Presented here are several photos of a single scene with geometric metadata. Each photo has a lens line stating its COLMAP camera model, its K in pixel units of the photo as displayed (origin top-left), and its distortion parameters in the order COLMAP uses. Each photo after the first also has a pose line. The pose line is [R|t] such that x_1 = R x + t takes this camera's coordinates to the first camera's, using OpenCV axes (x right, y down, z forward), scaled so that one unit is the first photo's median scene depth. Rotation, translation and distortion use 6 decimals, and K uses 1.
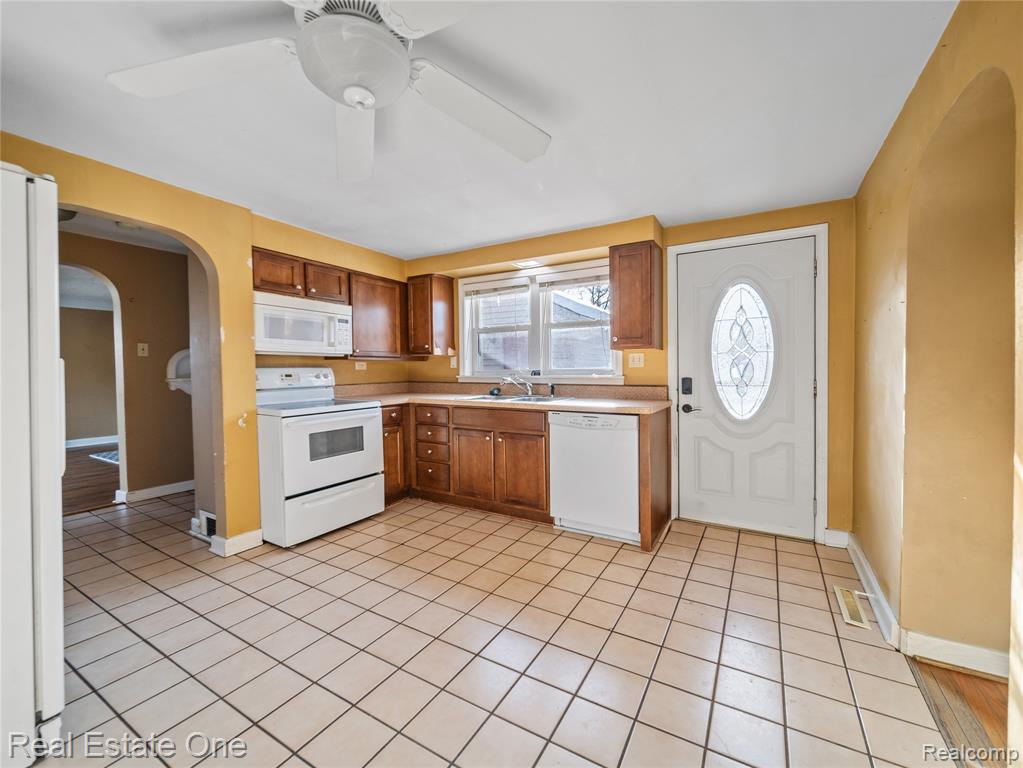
lens RADIAL K [[431.1, 0, 509.1], [0, 431.1, 378.0], [0, 0, 1]] dist [0.018953, -0.000229]
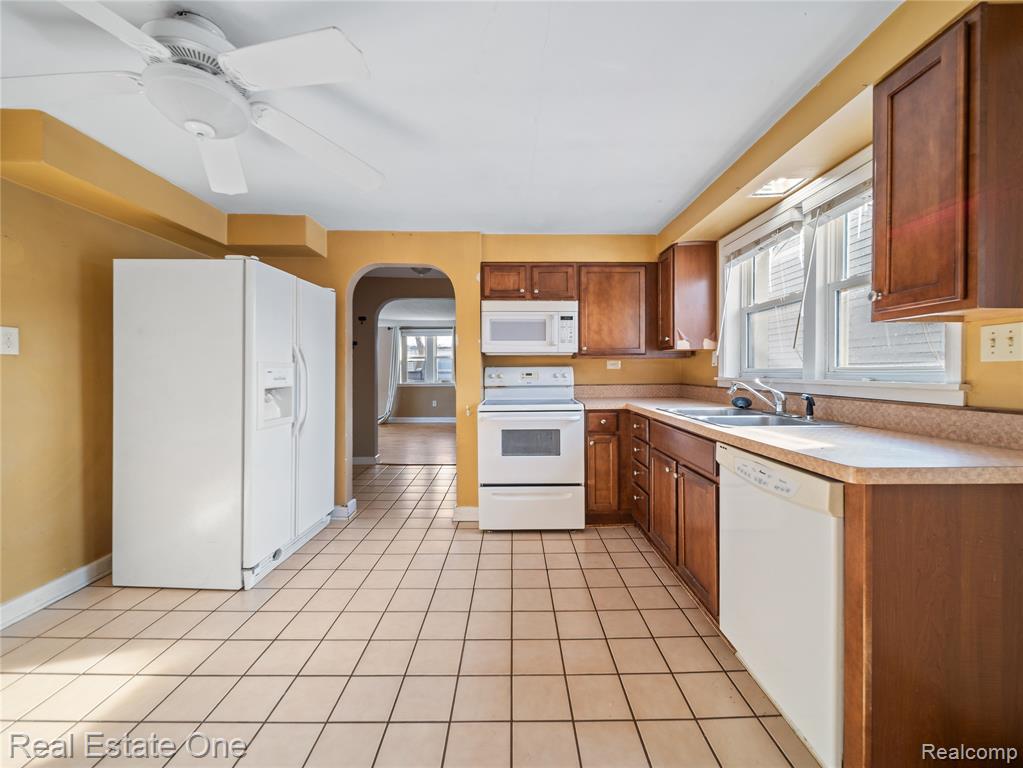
lens RADIAL K [[431.1, 0, 509.1], [0, 431.1, 378.0], [0, 0, 1]] dist [0.018953, -0.000229]
pose [[0.509376, 0.017860, -0.860359, 0.379998], [-0.017853, 0.999789, 0.010185, -0.006434], [0.860359, 0.010172, 0.509587, 0.408652]]
